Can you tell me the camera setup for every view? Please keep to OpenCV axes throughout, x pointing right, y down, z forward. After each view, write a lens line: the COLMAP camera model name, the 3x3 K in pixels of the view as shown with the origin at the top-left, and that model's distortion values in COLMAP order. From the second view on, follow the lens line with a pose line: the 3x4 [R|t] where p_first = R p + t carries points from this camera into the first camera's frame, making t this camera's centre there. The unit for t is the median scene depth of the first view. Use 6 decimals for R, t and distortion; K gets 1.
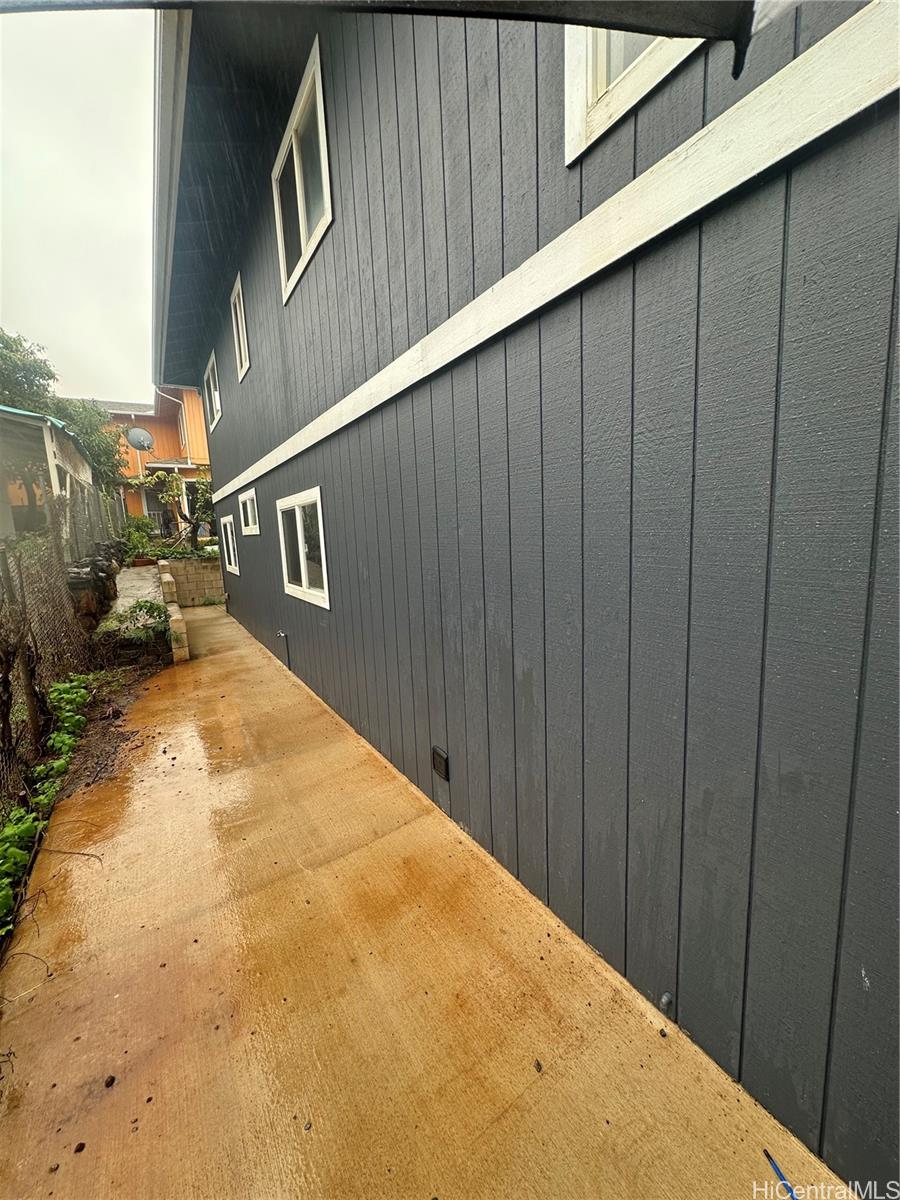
lens RADIAL K [[481.6, 0, 457.1], [0, 481.6, 605.4], [0, 0, 1]] dist [-0.003544, 0.001634]
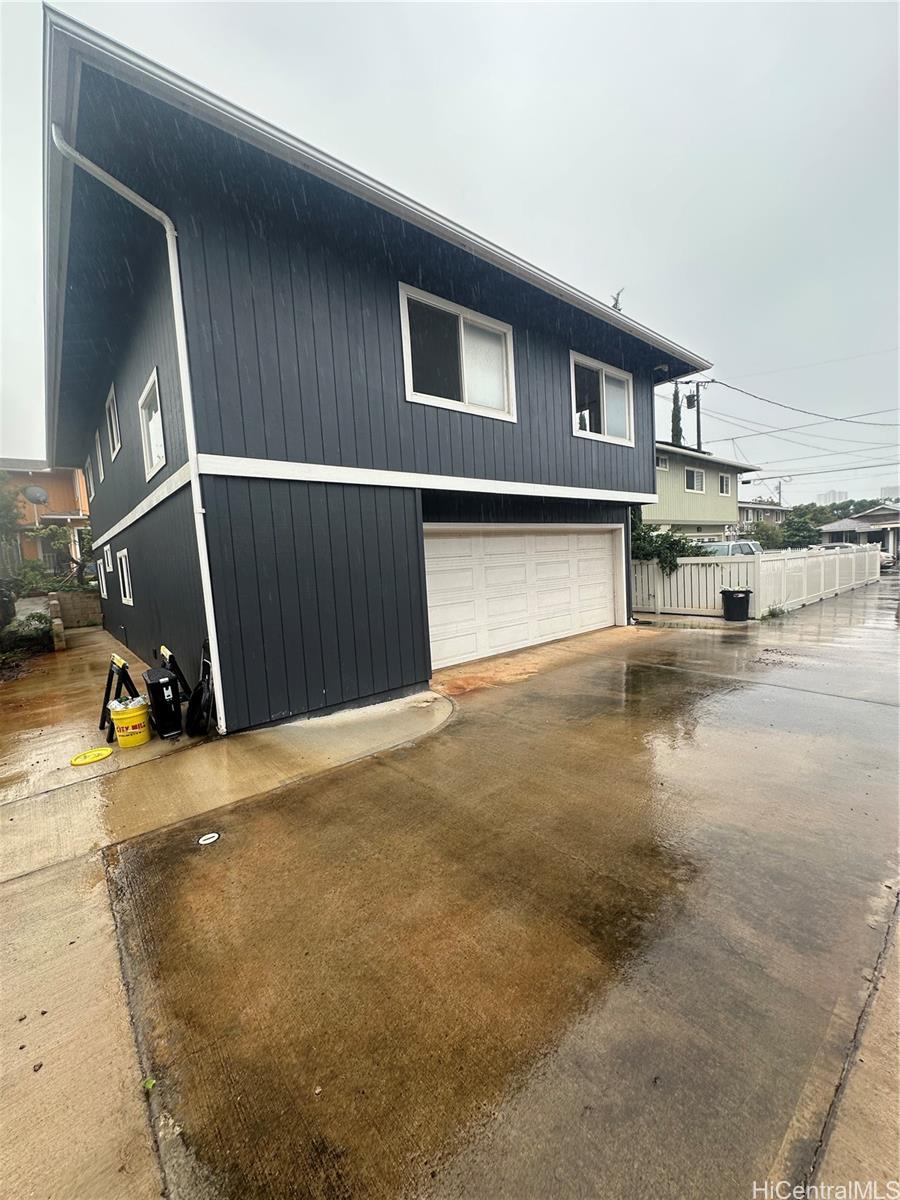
lens RADIAL K [[481.6, 0, 454.9], [0, 481.6, 603.0], [0, 0, 1]] dist [-0.003544, 0.001634]
pose [[0.990226, -0.028754, 0.136476, 0.301523], [0.038596, 0.996798, -0.070023, 0.070594], [-0.134026, 0.074606, 0.988165, -0.452546]]
